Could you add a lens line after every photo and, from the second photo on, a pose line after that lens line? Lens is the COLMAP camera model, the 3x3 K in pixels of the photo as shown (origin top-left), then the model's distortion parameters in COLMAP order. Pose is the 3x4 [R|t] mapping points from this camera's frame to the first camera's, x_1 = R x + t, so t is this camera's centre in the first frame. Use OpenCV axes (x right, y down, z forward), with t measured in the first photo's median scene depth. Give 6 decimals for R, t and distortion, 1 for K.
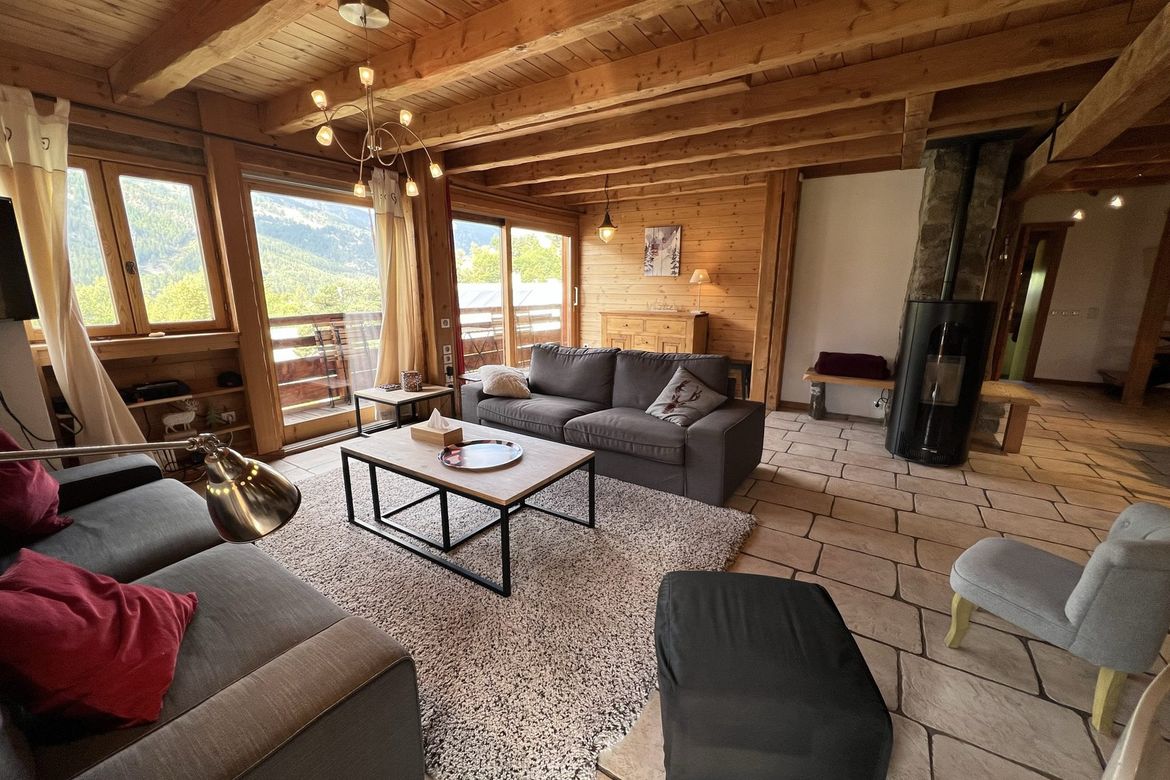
lens RADIAL K [[470.6, 0, 591.1], [0, 470.6, 390.2], [0, 0, 1]] dist [-0.000666, 0.000083]
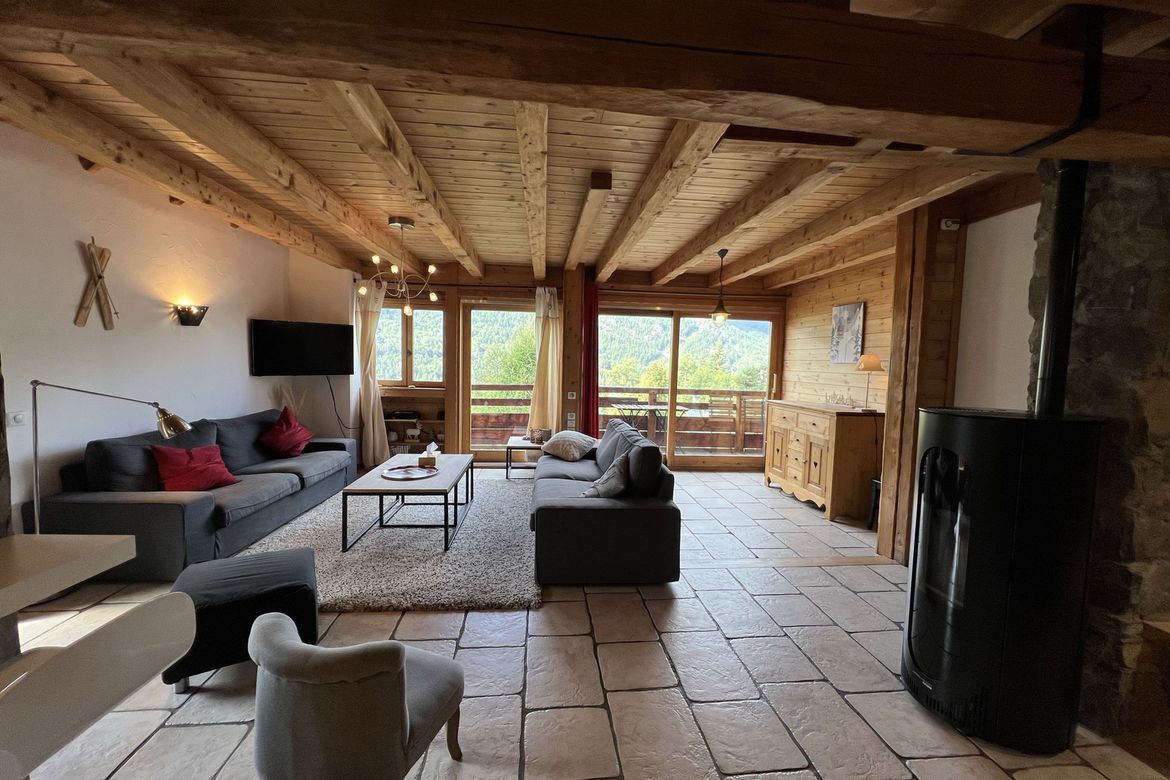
lens RADIAL K [[470.6, 0, 586.7], [0, 470.6, 390.3], [0, 0, 1]] dist [-0.000666, 0.000083]
pose [[0.616142, 0.060987, -0.785271, 0.697696], [-0.196842, 0.977284, -0.078548, -0.062426], [0.762642, 0.202971, 0.614150, 0.237936]]
